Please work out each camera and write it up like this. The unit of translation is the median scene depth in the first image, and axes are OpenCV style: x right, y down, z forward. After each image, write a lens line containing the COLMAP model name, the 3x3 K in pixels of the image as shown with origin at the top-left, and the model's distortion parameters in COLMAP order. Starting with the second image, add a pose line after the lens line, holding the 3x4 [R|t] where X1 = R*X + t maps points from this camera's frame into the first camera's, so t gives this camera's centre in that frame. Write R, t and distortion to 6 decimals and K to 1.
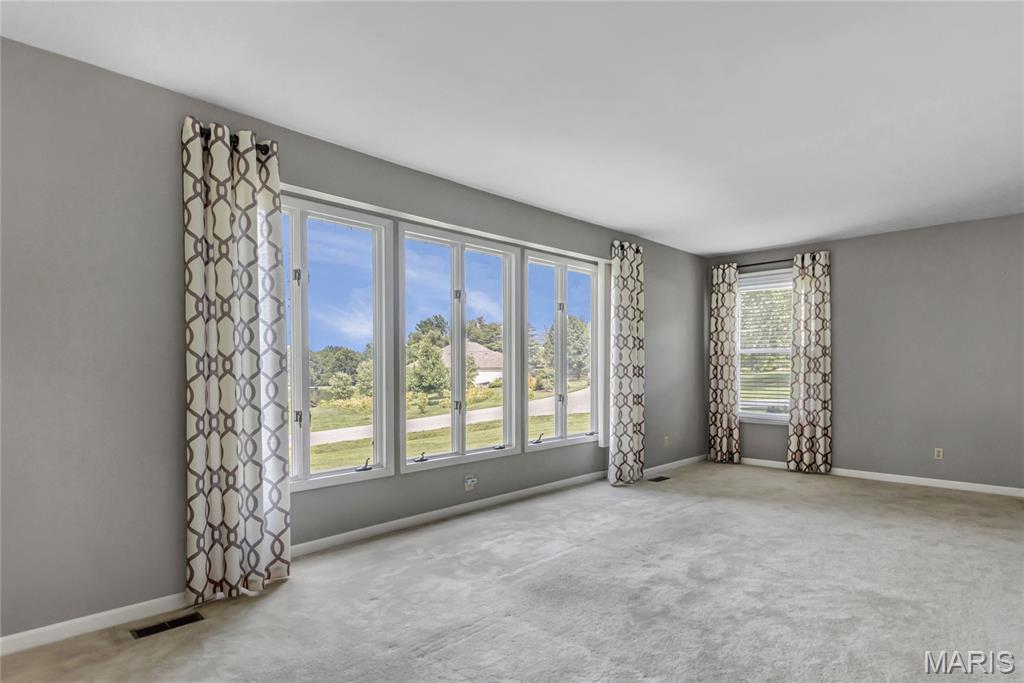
lens RADIAL K [[543.6, 0, 512.1], [0, 543.6, 384.5], [0, 0, 1]] dist [0.002593, 0.000314]
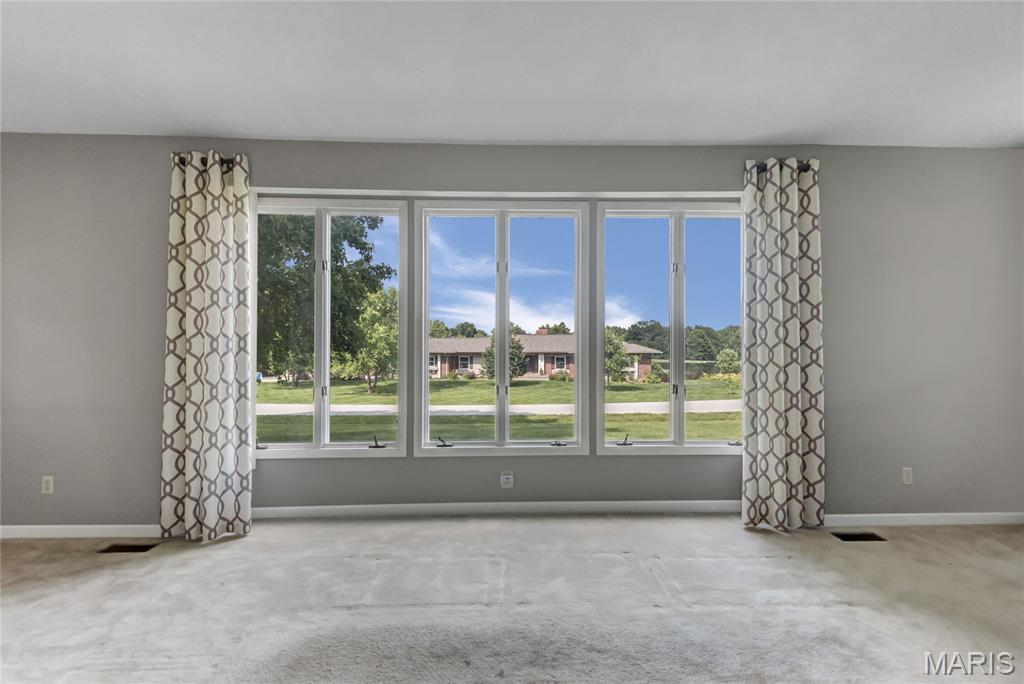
lens RADIAL K [[466.2, 0, 512.0], [0, 466.2, 342.0], [0, 0, 1]] dist [0.012459, -0.001052]
pose [[0.724772, -0.004131, -0.688976, 0.430828], [-0.024671, 0.999185, -0.031943, -0.015709], [0.688547, 0.040149, 0.724080, 0.439301]]
